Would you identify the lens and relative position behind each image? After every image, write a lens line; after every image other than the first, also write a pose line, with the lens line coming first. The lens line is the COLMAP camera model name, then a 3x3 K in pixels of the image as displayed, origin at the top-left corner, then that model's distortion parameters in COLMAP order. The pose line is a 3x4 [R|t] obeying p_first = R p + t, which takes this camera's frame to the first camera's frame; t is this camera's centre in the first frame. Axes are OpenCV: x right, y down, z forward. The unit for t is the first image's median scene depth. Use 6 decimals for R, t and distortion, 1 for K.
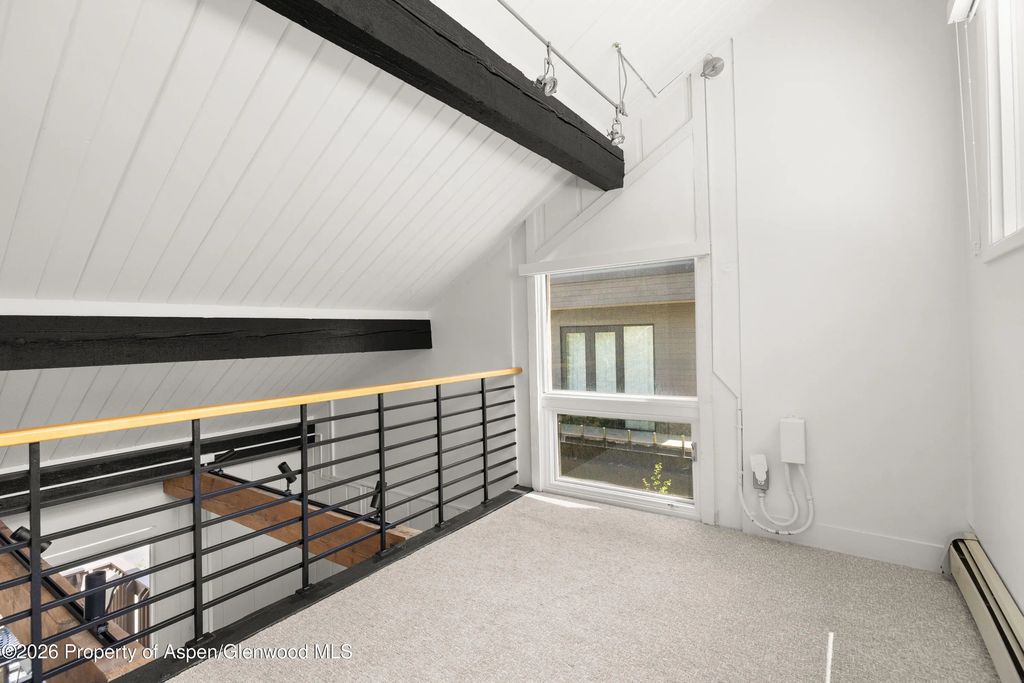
lens RADIAL K [[488.4, 0, 512.0], [0, 488.4, 341.5], [0, 0, 1]] dist [0.000412, -0.000032]
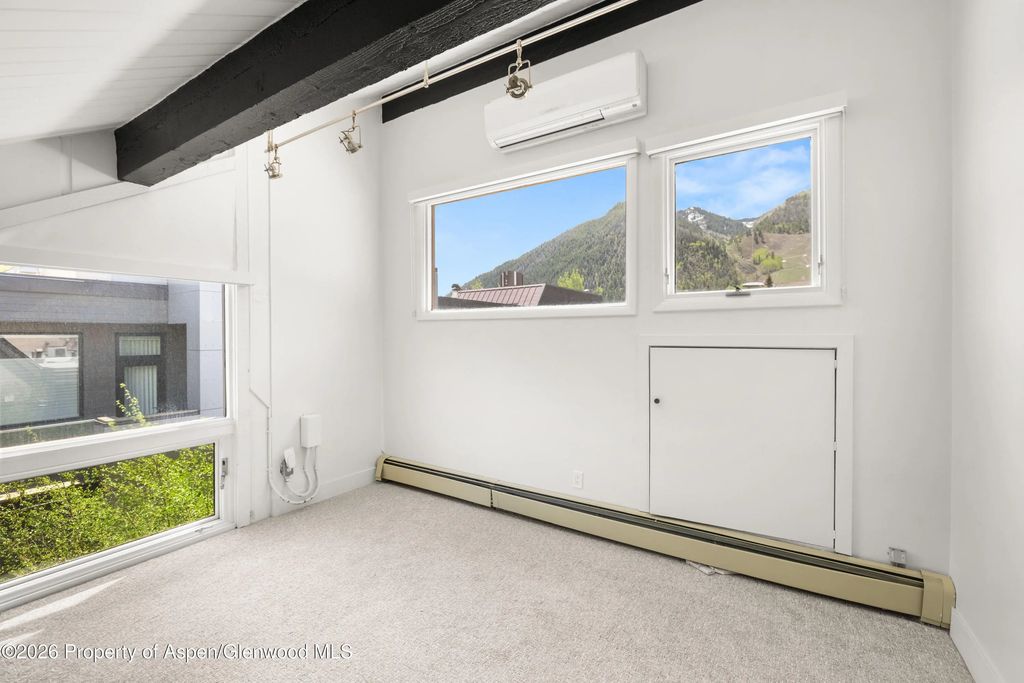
lens RADIAL K [[435.6, 0, 512.0], [0, 435.6, 341.5], [0, 0, 1]] dist [-0.000082, 0.000027]
pose [[-0.040263, -0.001779, 0.999188, -0.609117], [0.014736, 0.999889, 0.002374, -0.036648], [-0.999080, 0.014819, -0.040232, 0.434271]]
